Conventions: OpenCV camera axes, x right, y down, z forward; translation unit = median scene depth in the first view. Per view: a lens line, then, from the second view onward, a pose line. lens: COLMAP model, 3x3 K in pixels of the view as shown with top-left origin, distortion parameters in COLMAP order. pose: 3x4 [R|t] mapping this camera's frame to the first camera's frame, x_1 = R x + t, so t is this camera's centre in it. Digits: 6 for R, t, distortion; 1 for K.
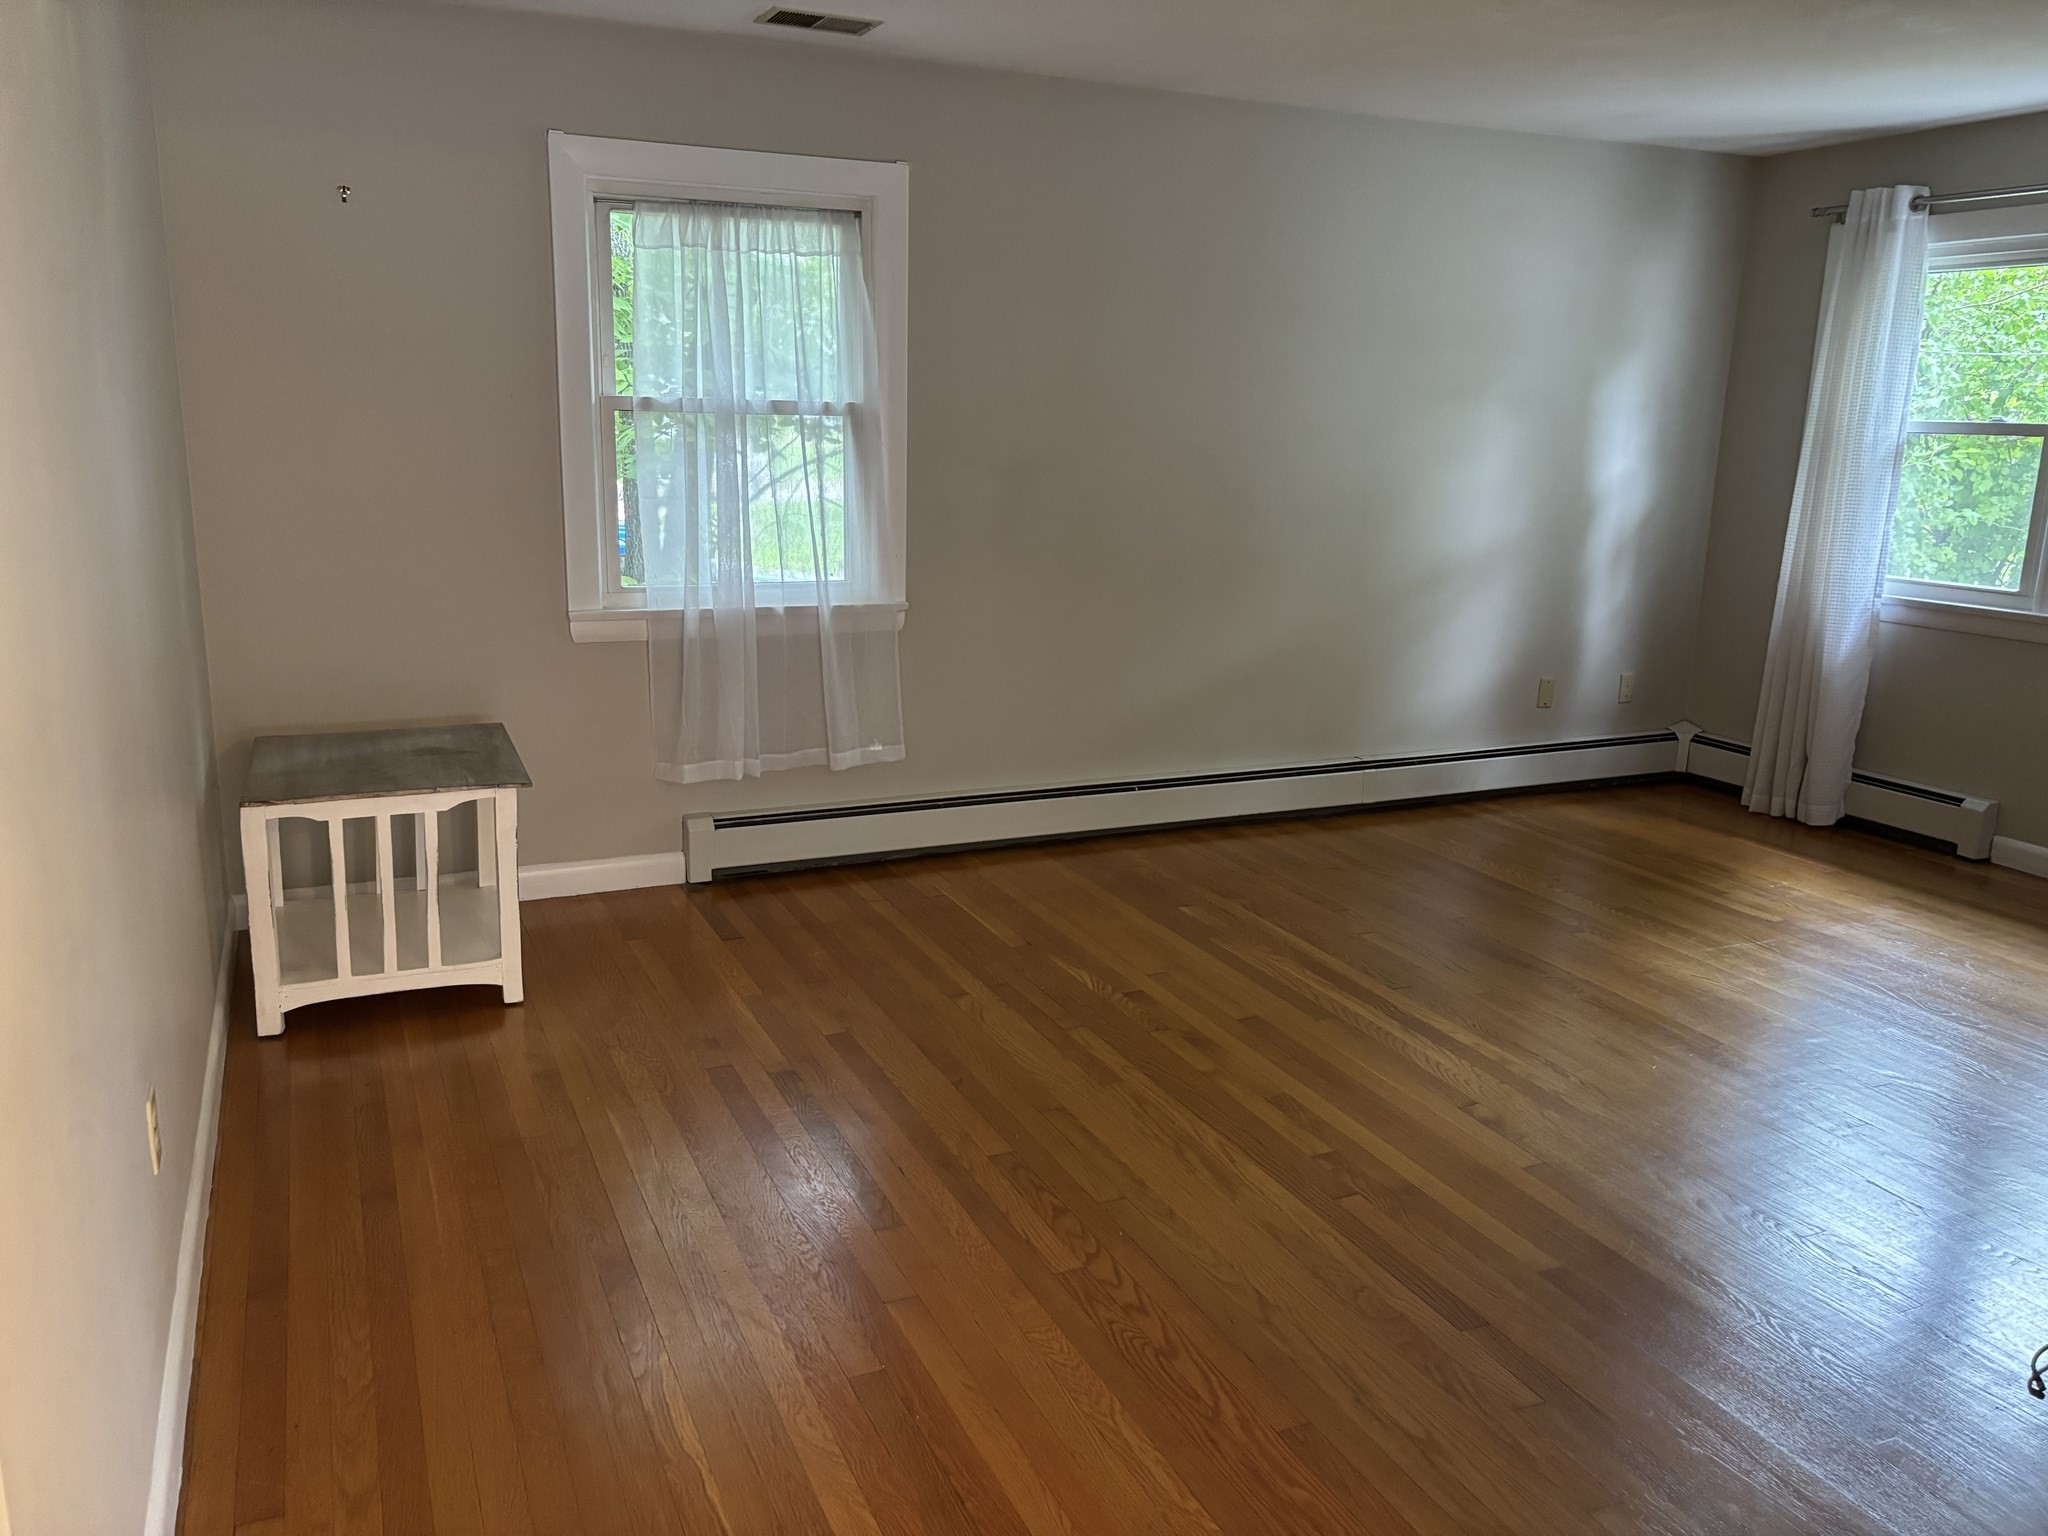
lens RADIAL K [[1549.1, 0, 1018.4], [0, 1549.1, 765.3], [0, 0, 1]] dist [0.031452, -0.043375]
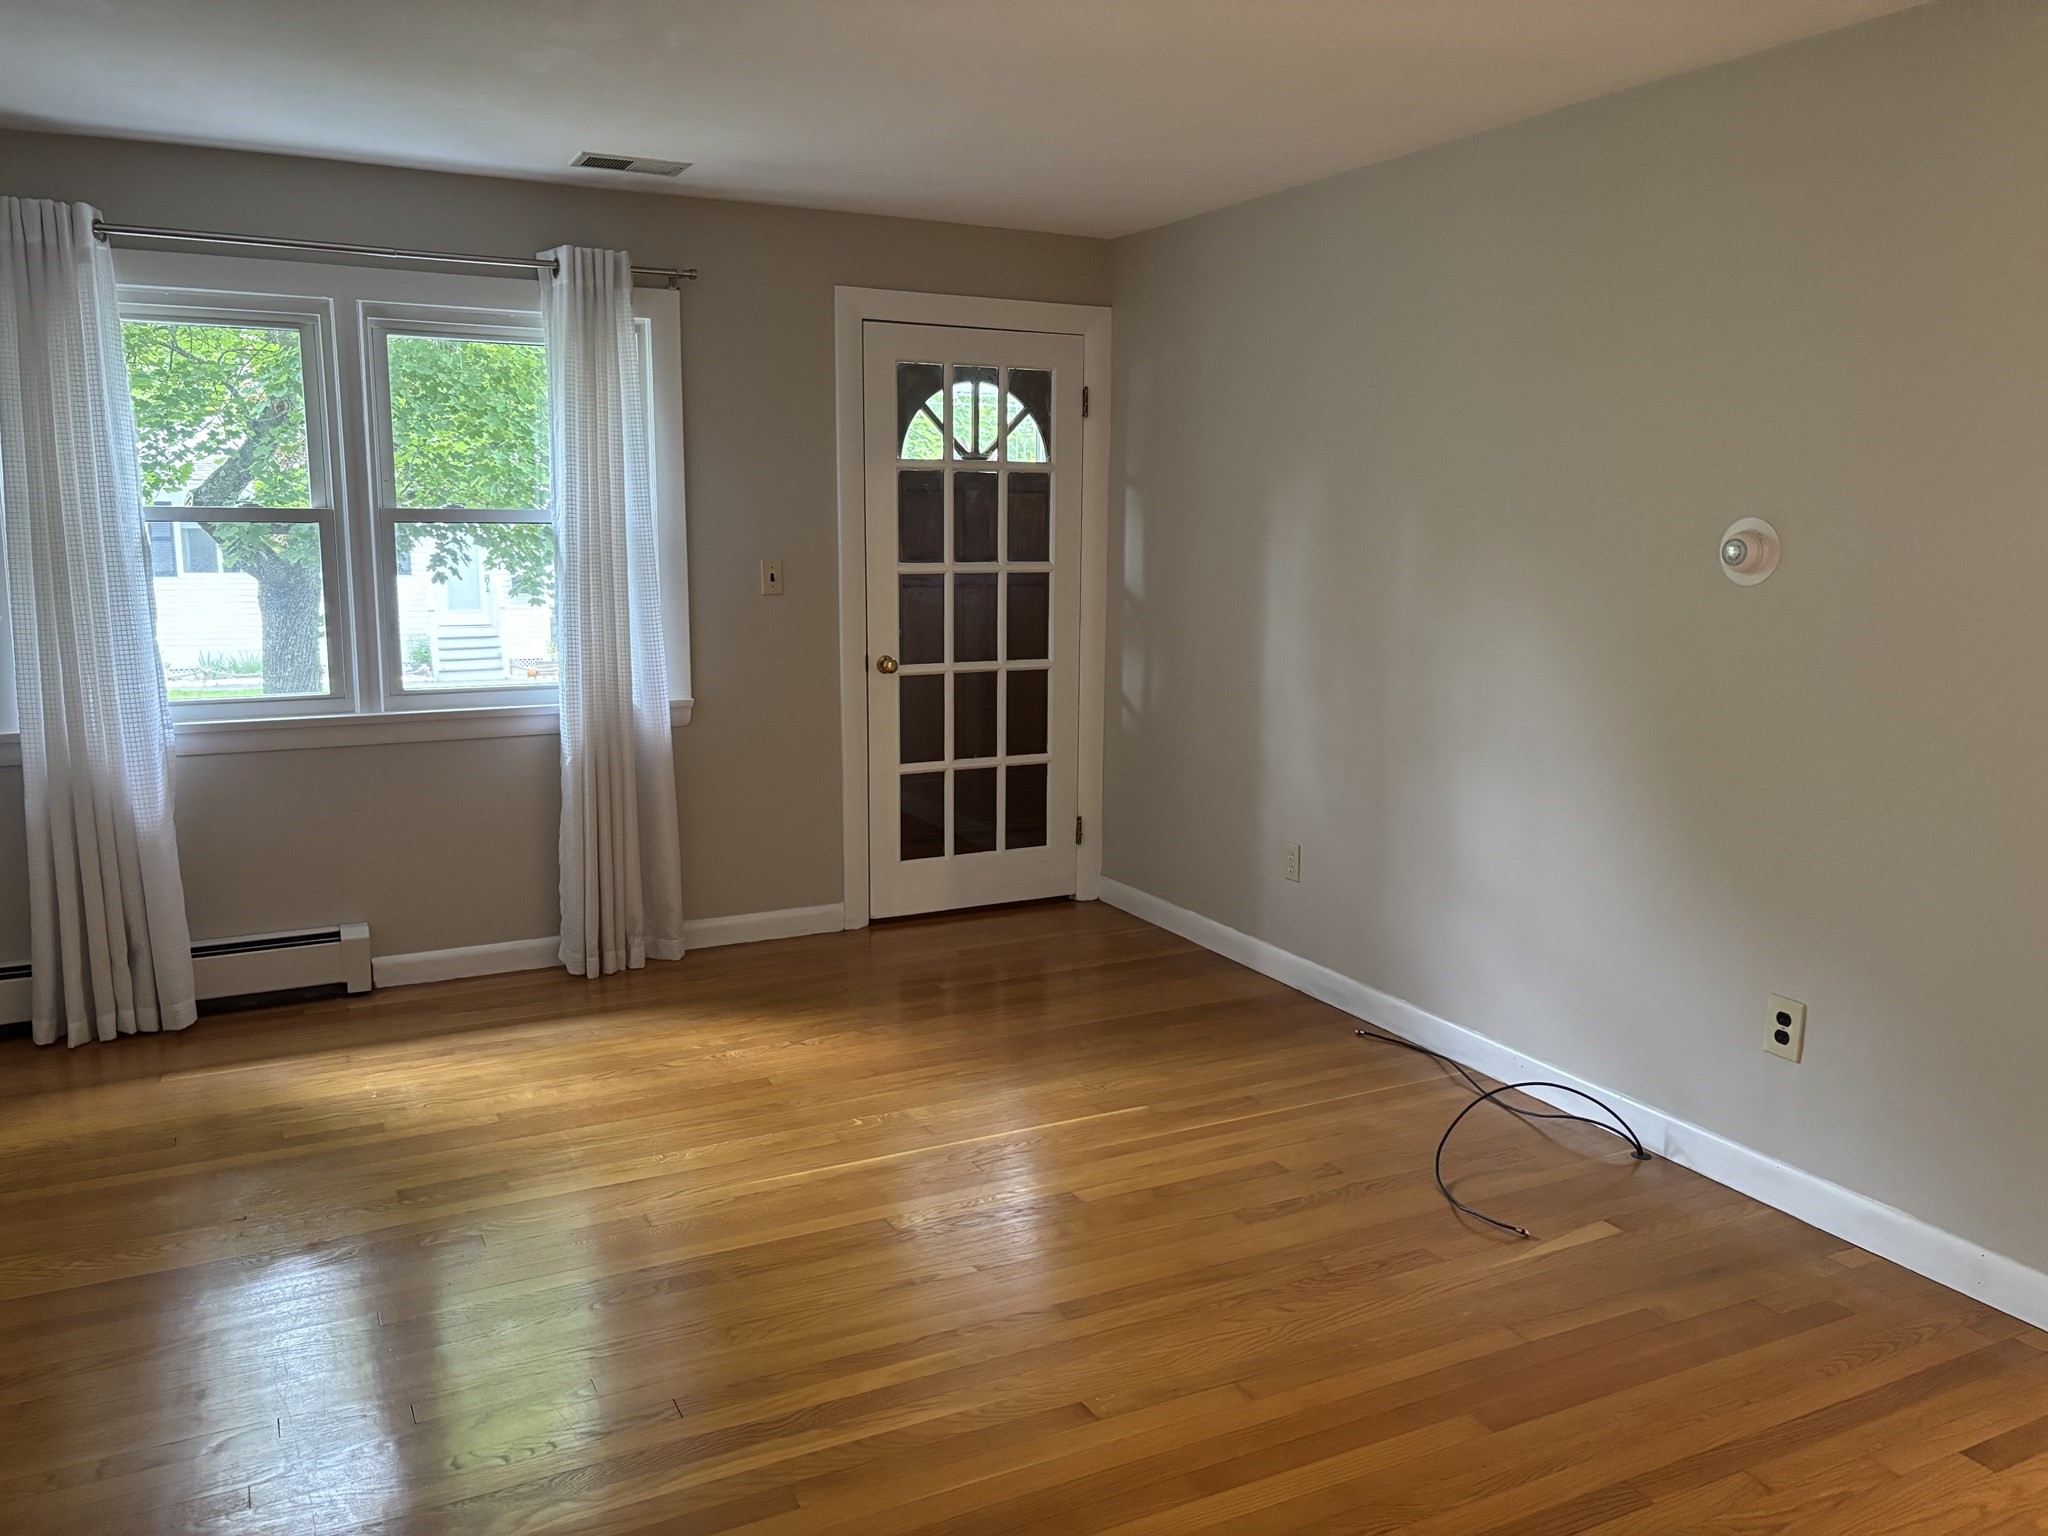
lens RADIAL K [[1549.1, 0, 1018.4], [0, 1549.1, 765.3], [0, 0, 1]] dist [0.031452, -0.043375]
pose [[-0.042599, -0.180236, 0.982700, -0.256048], [0.214972, 0.958901, 0.185190, -0.149230], [-0.975691, 0.219142, -0.002102, 0.611729]]
